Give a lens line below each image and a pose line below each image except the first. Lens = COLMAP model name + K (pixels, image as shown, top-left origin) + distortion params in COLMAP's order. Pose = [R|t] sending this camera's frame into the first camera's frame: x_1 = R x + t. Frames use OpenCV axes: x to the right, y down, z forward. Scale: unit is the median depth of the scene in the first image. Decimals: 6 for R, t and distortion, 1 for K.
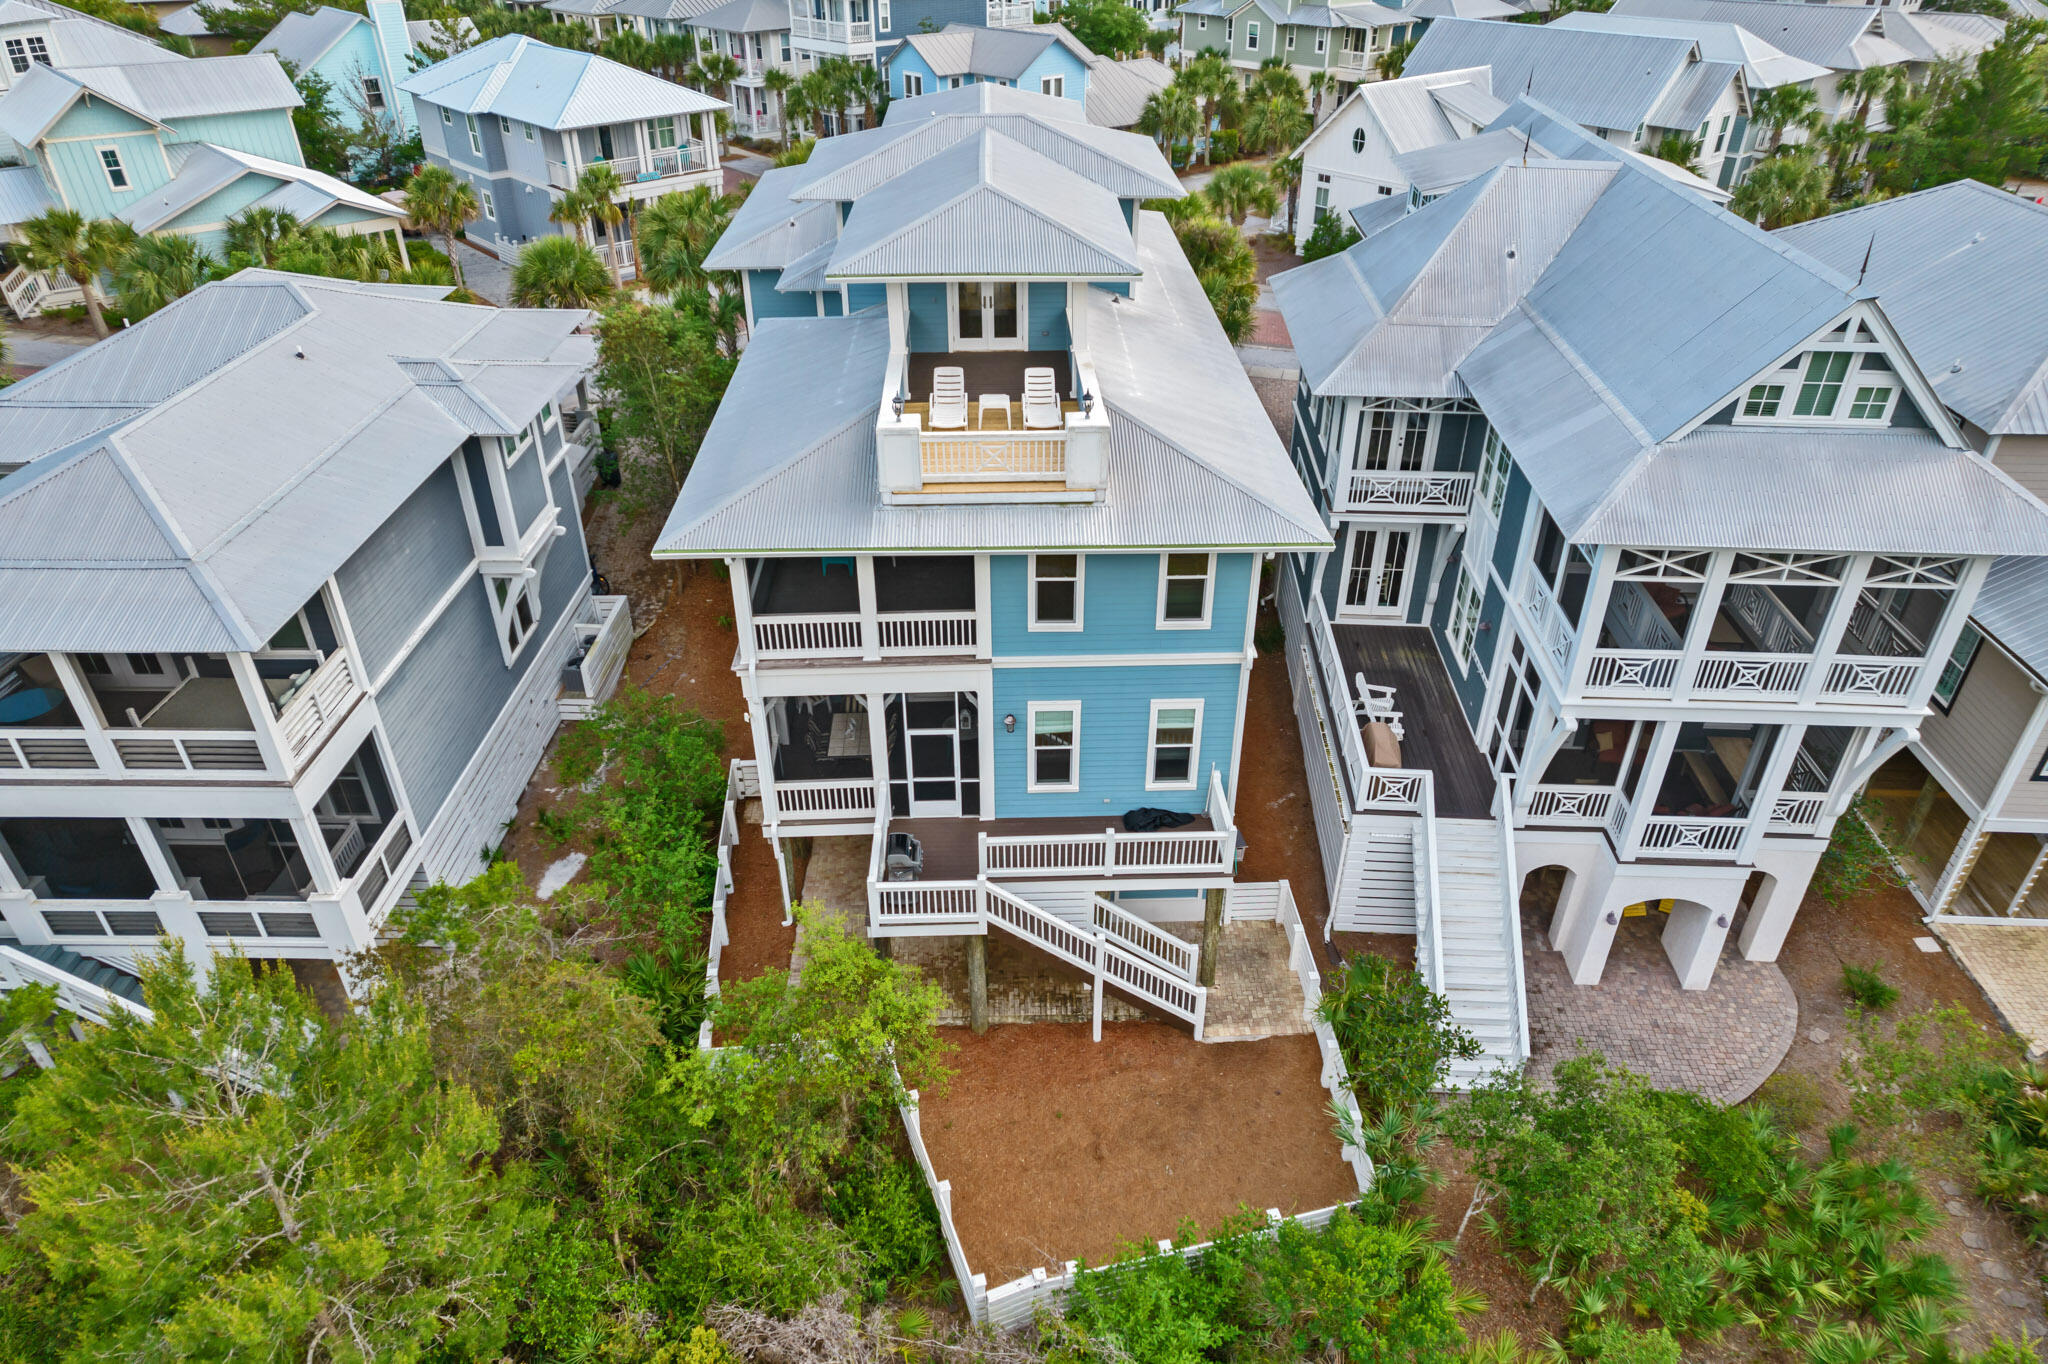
lens RADIAL K [[1311.3, 0, 1031.2], [0, 1311.3, 695.5], [0, 0, 1]] dist [-0.063187, 0.053463]
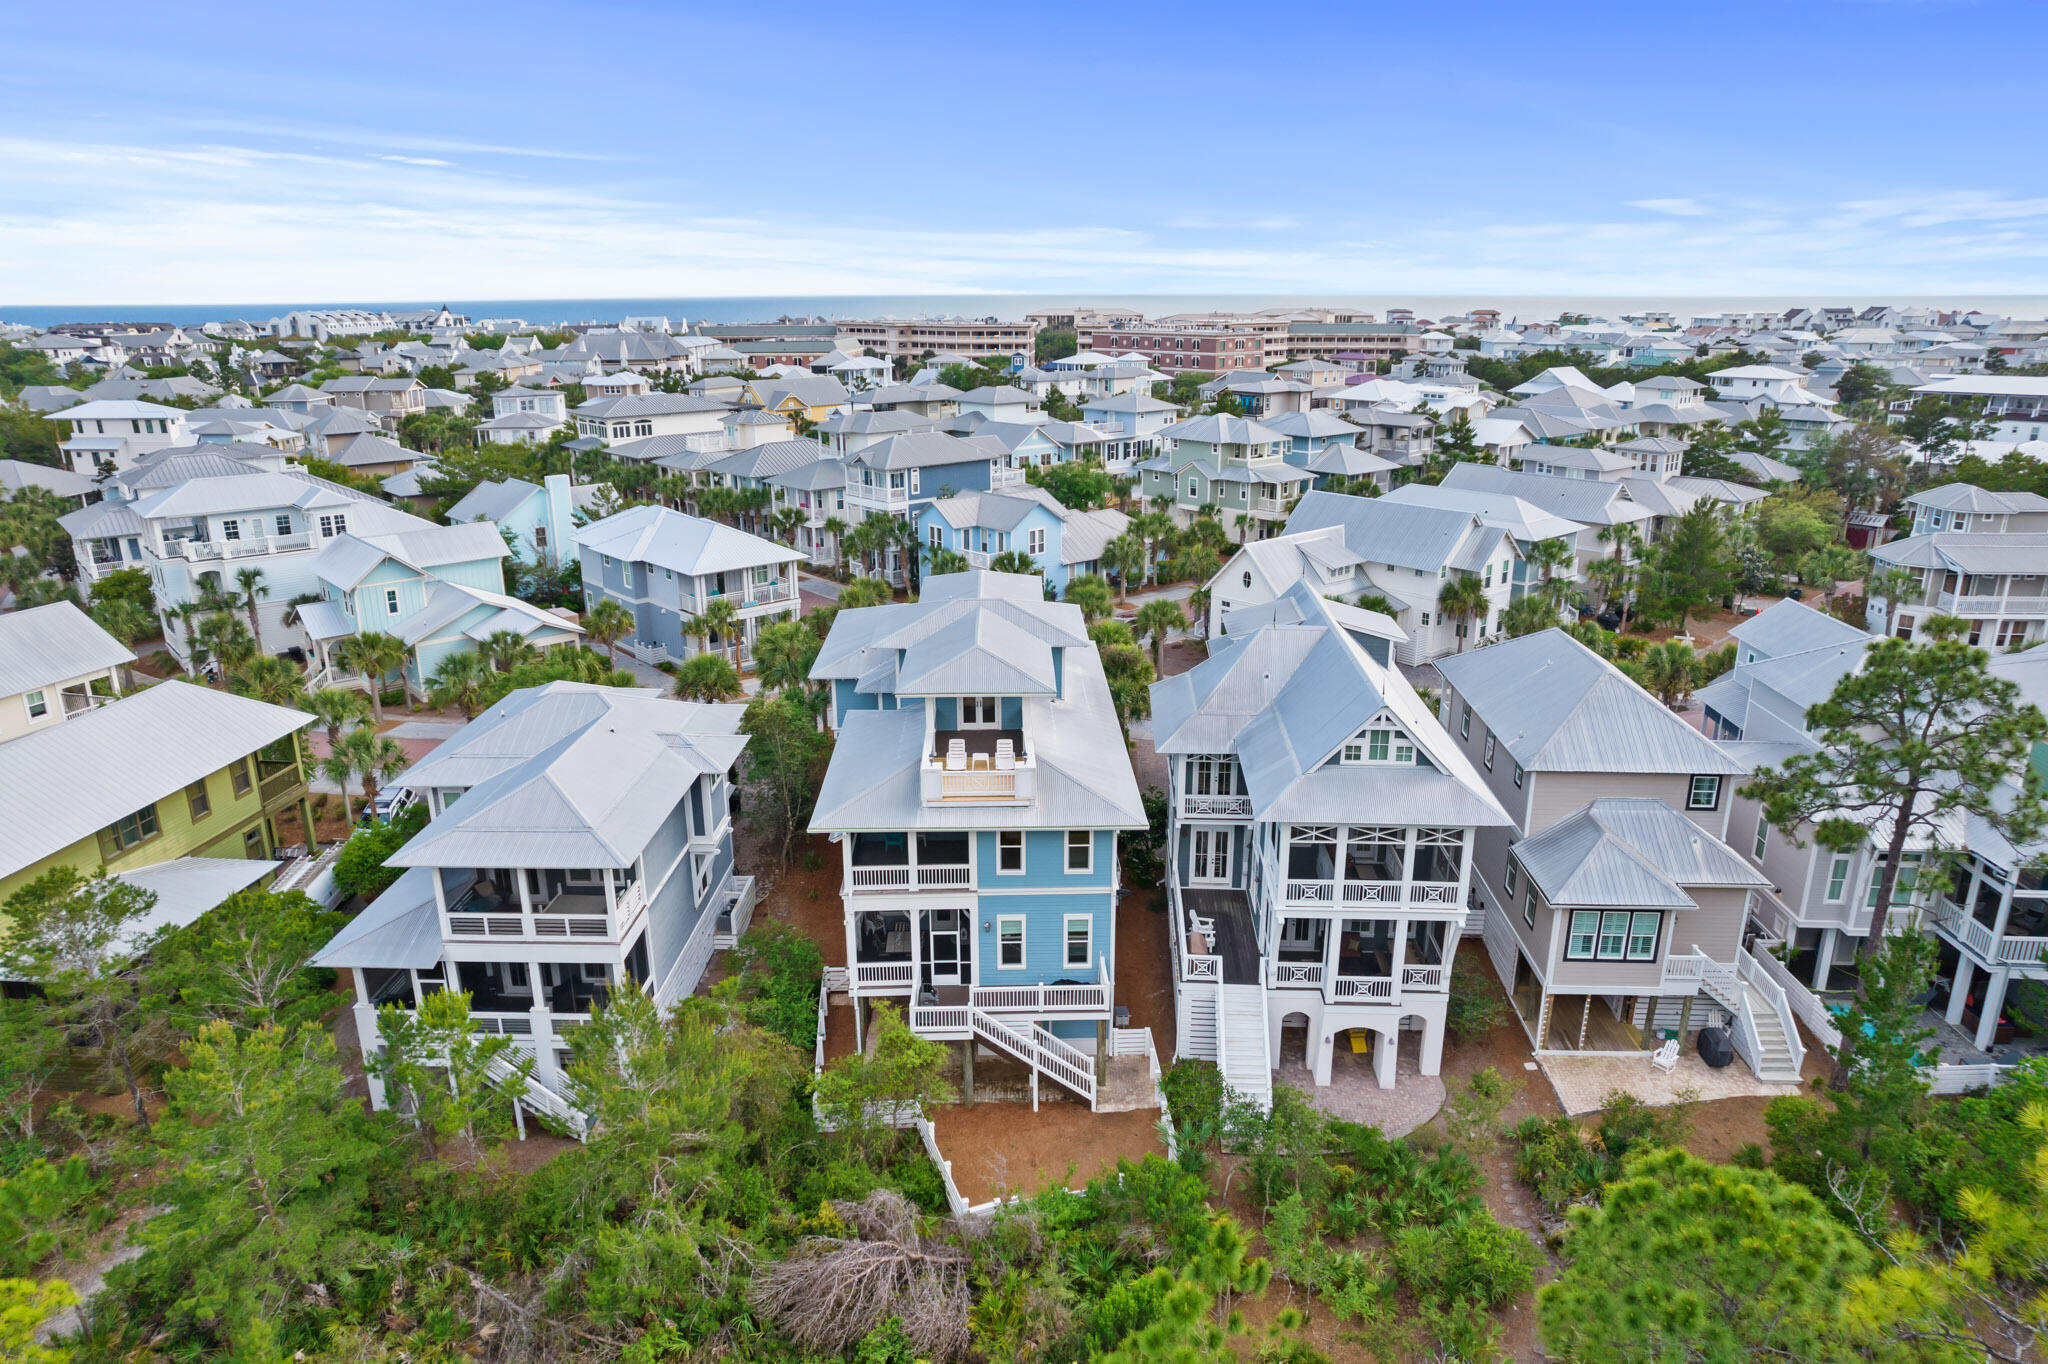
lens RADIAL K [[1311.3, 0, 1031.2], [0, 1311.3, 695.5], [0, 0, 1]] dist [-0.063187, 0.053463]
pose [[0.999974, -0.001512, -0.007081, 0.056531], [-0.000457, 0.962817, -0.270153, 0.196300], [0.007226, 0.270149, 0.962791, -0.824634]]
